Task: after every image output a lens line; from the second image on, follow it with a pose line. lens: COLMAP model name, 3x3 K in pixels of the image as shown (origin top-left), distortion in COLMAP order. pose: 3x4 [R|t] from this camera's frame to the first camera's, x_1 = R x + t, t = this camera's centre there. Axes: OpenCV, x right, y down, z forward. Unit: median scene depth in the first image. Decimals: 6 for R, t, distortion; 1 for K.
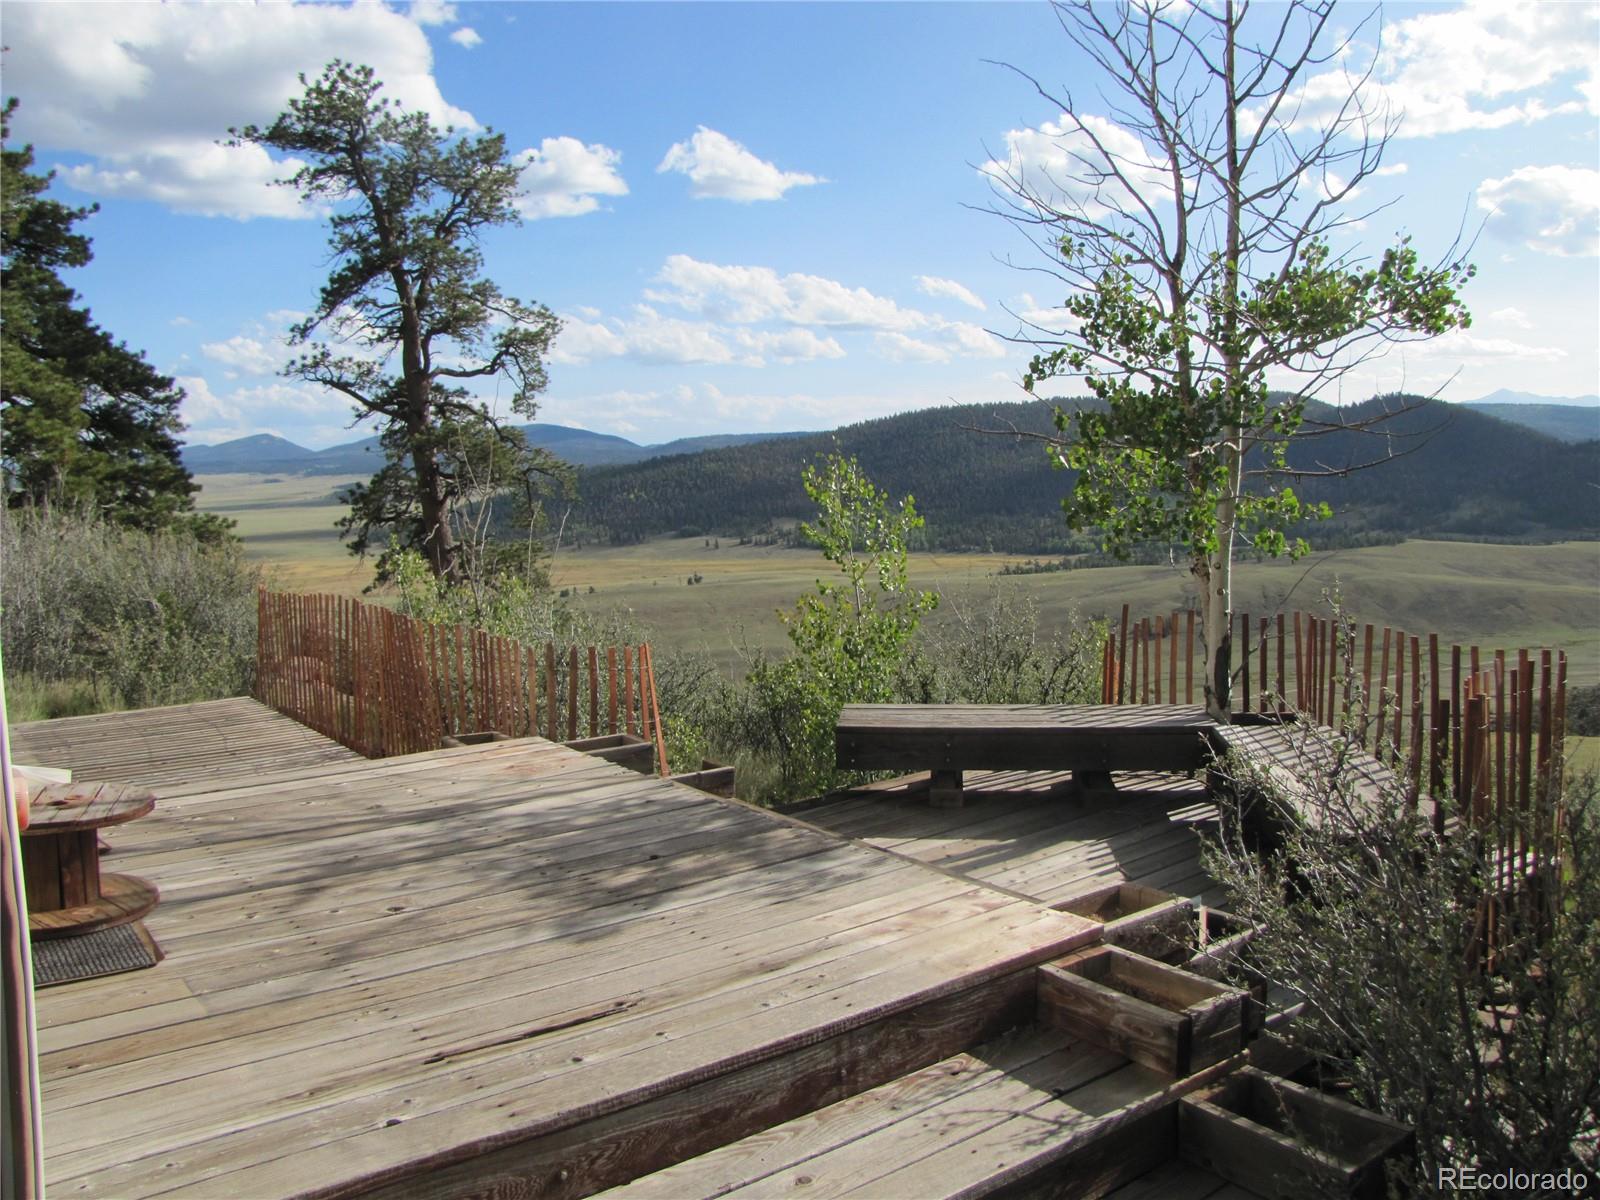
lens RADIAL K [[1345.1, 0, 801.1], [0, 1345.1, 572.4], [0, 0, 1]] dist [-0.183178, 0.164070]
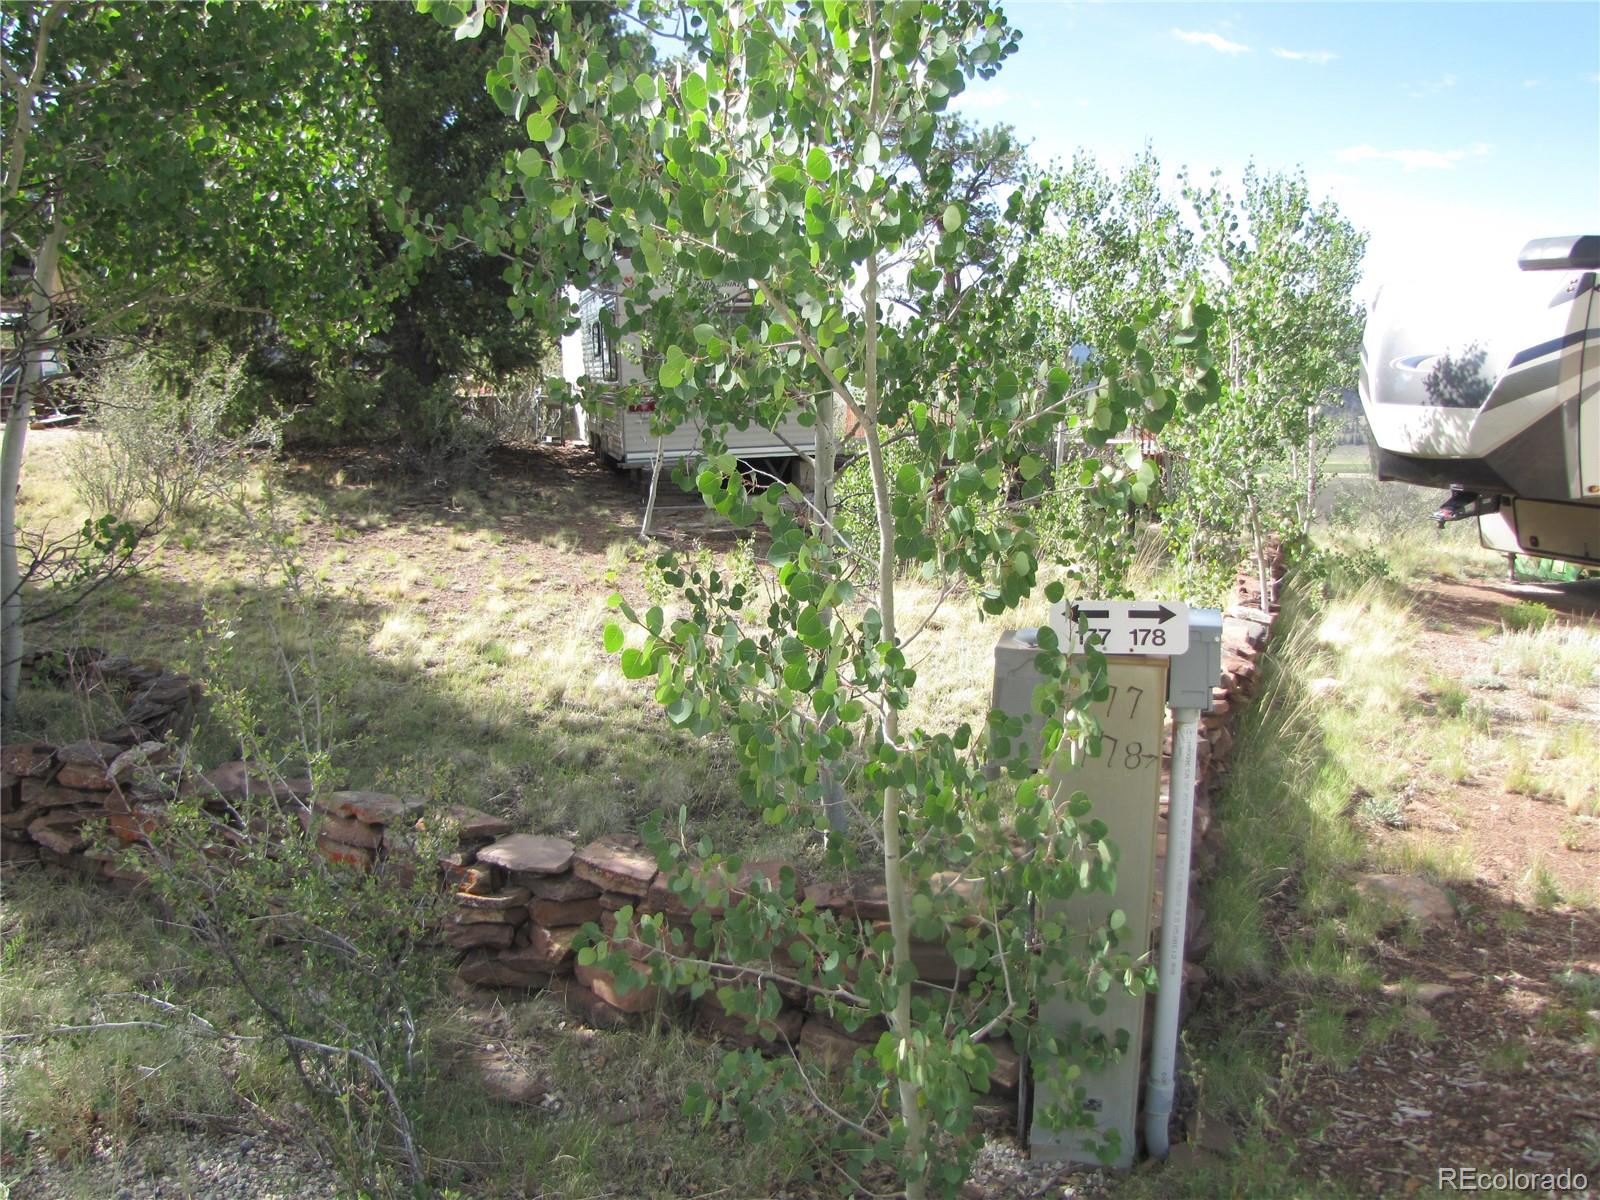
lens RADIAL K [[1345.1, 0, 802.3], [0, 1345.1, 598.0], [0, 0, 1]] dist [-0.183178, 0.164070]
pose [[0.907096, 0.068714, -0.415276, 0.191911], [-0.027680, 0.994188, 0.104042, 0.036177], [0.420012, -0.082881, 0.903726, -0.422990]]
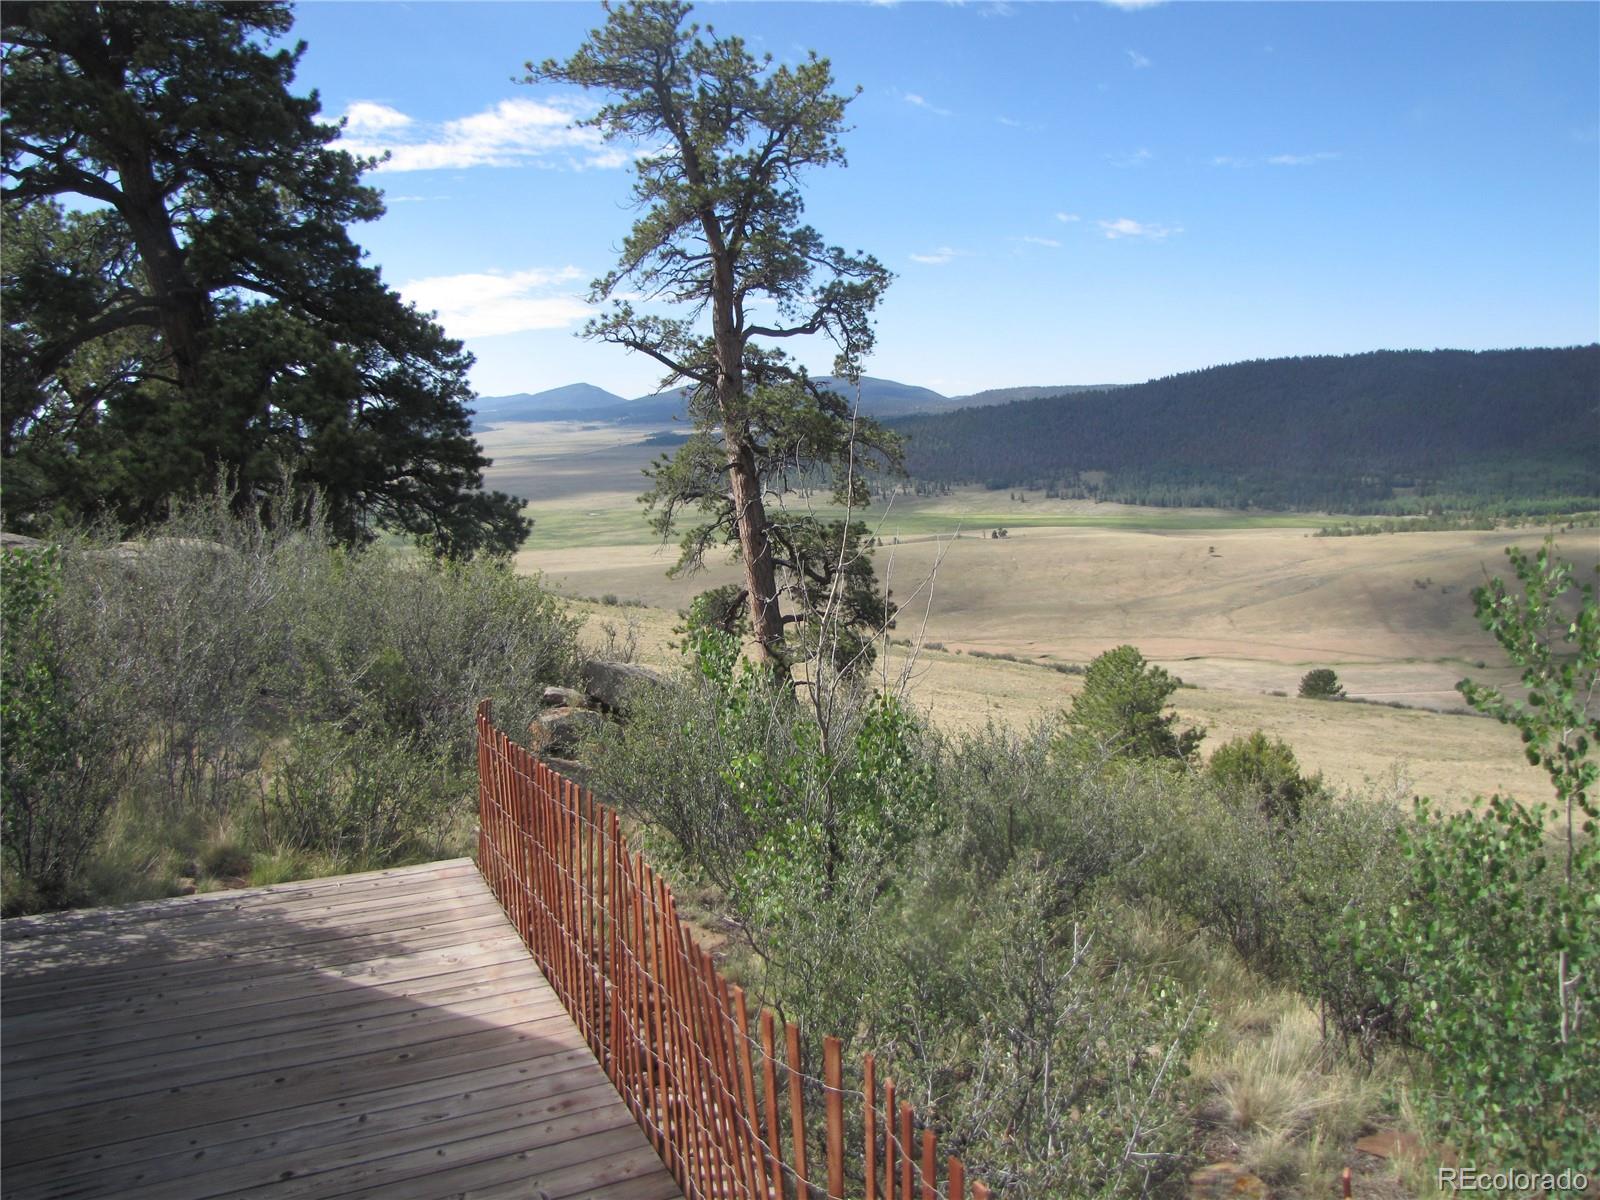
lens RADIAL K [[1345.1, 0, 804.4], [0, 1345.1, 565.6], [0, 0, 1]] dist [-0.183178, 0.164070]
pose [[0.974957, 0.028429, -0.220567, -0.038325], [-0.021576, 0.999208, 0.033421, -0.025535], [0.221343, -0.027825, 0.974799, 0.129834]]
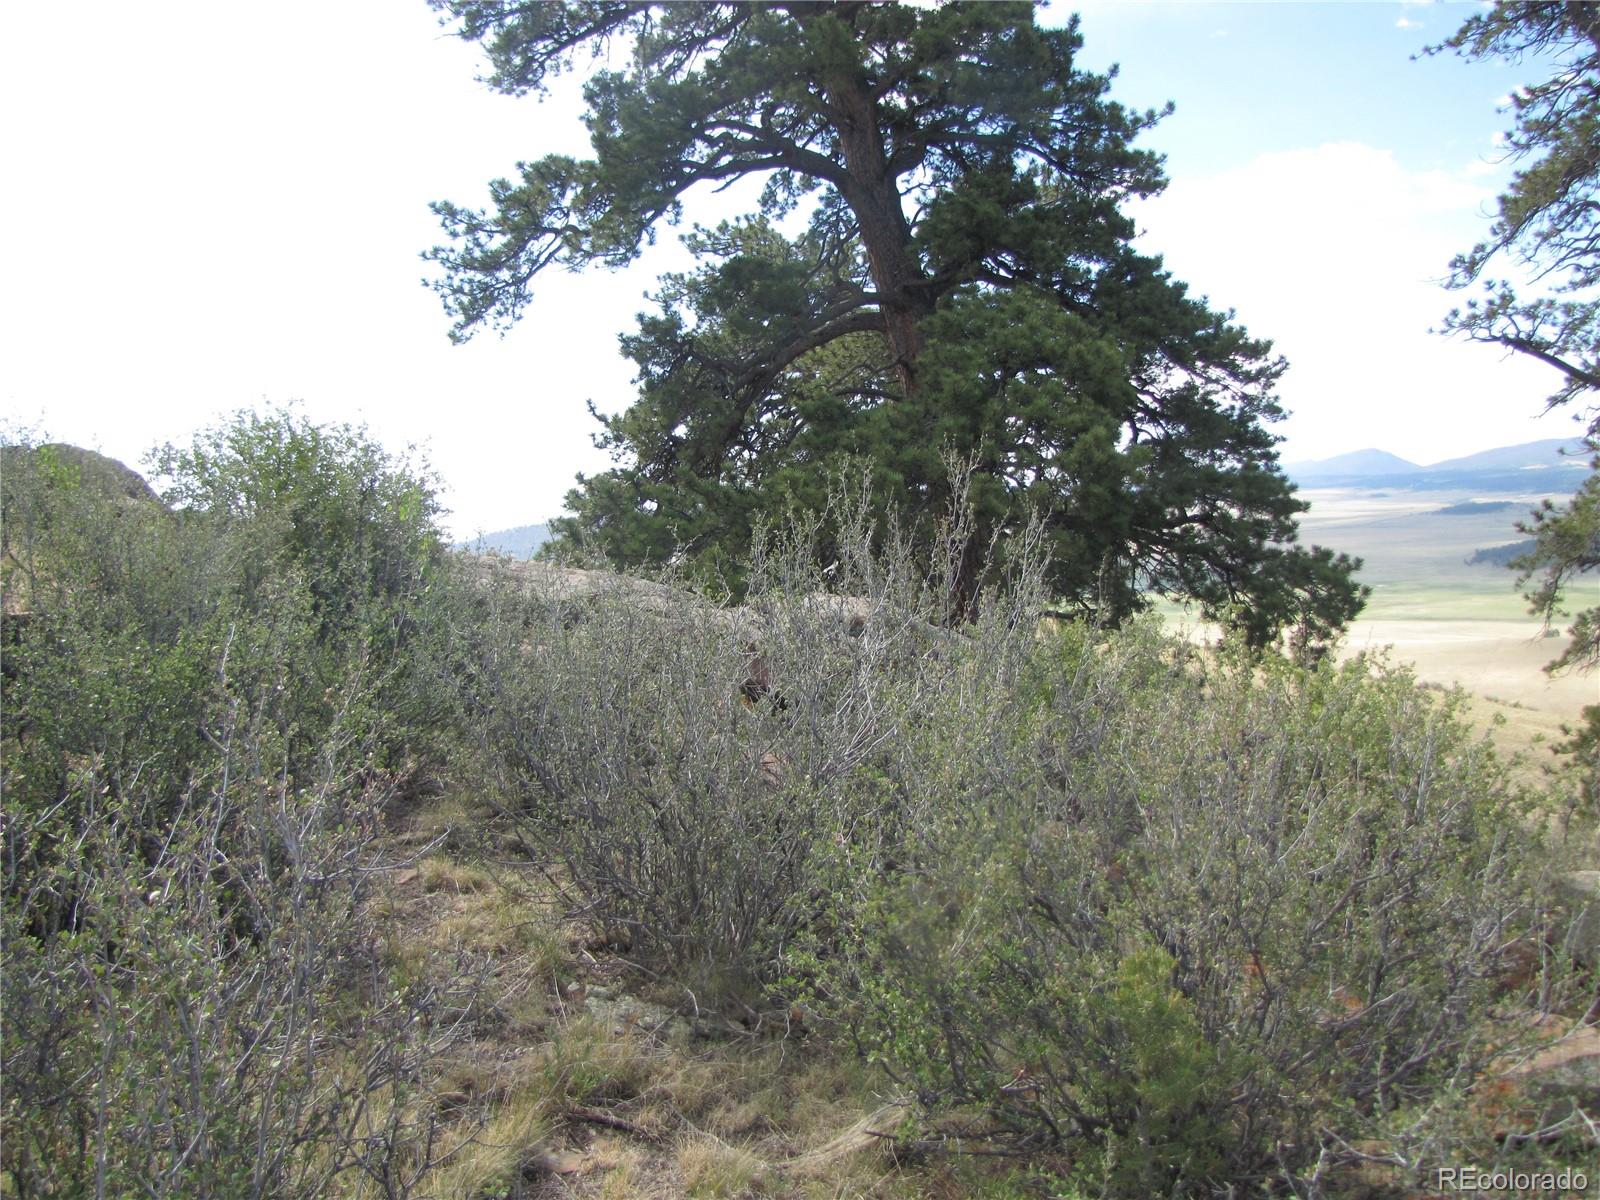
lens RADIAL K [[1345.1, 0, 796.3], [0, 1345.1, 574.3], [0, 0, 1]] dist [-0.183178, 0.164070]
pose [[0.695367, 0.041392, -0.717462, -0.146281], [-0.048293, 0.998775, 0.010815, -0.022565], [0.717031, 0.027128, 0.696513, 0.316118]]
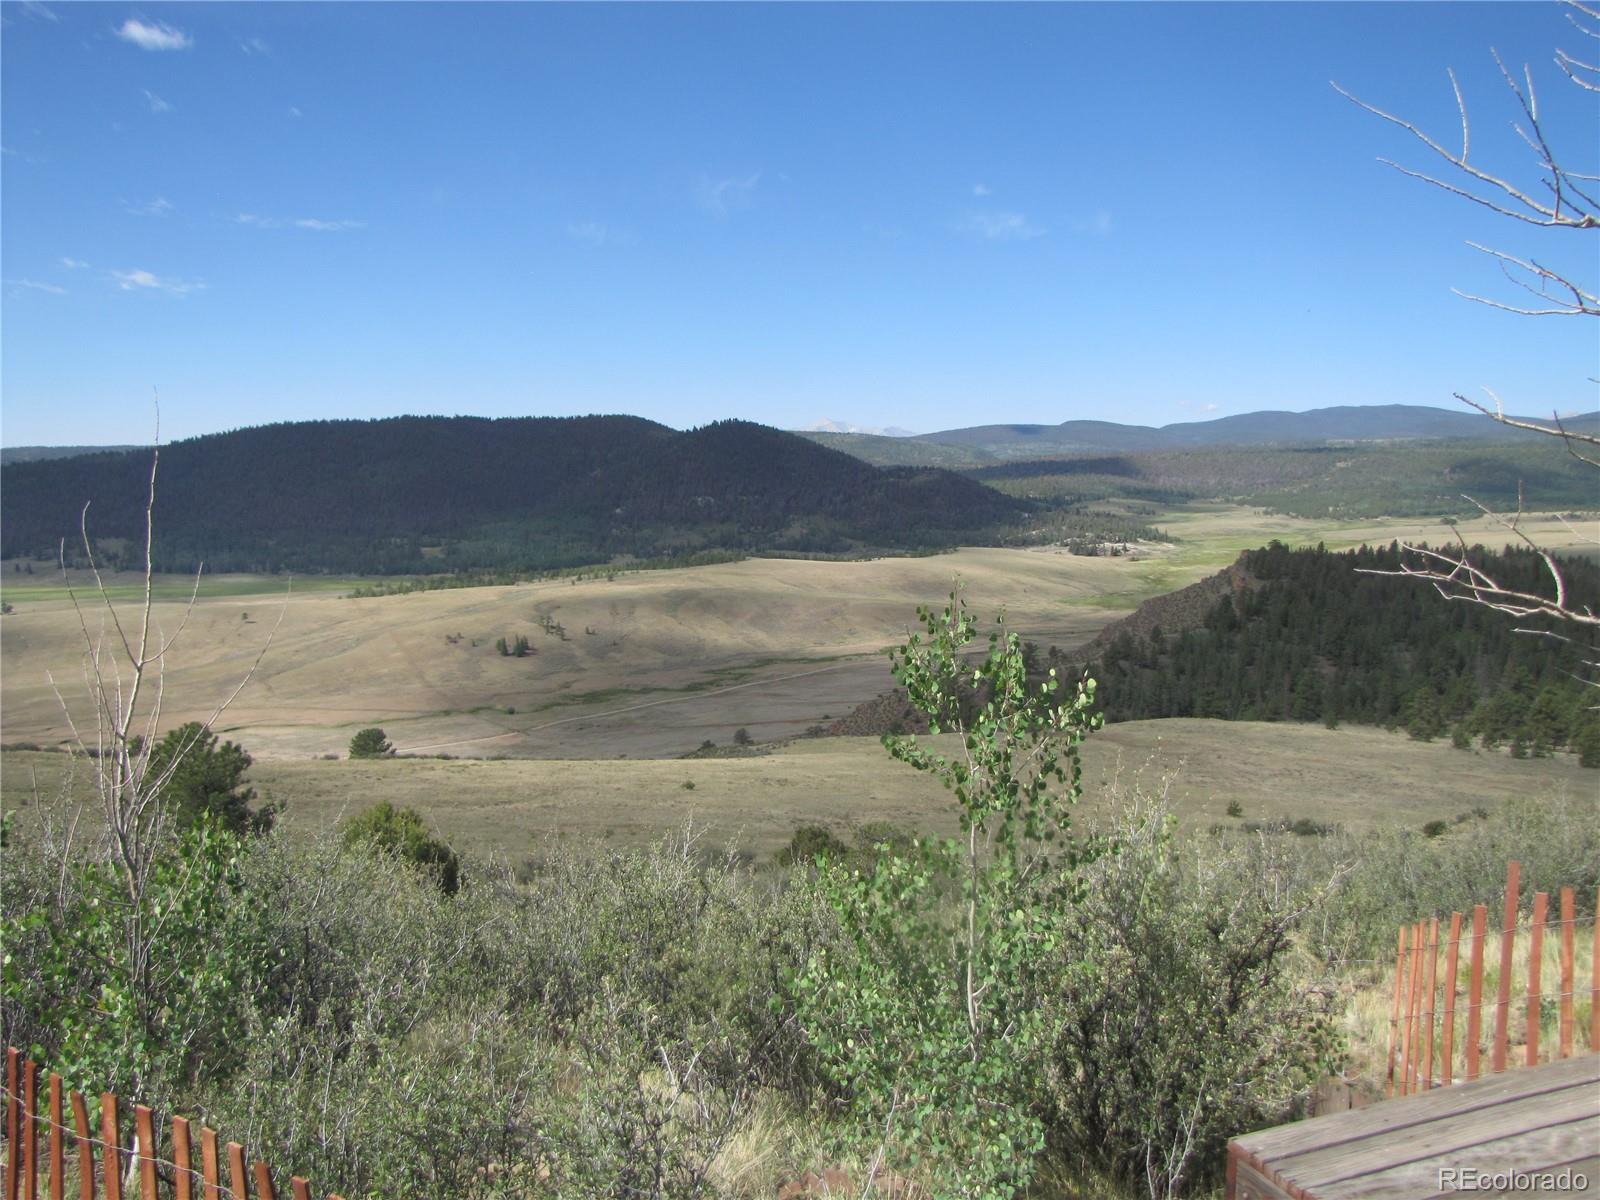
lens RADIAL K [[1345.1, 0, 800.1], [0, 1345.1, 566.1], [0, 0, 1]] dist [-0.183178, 0.164070]
pose [[0.887663, -0.009536, 0.460395, -0.077988], [0.018464, 0.999719, -0.014893, -0.026952], [-0.460123, 0.021720, 0.887589, 0.149830]]
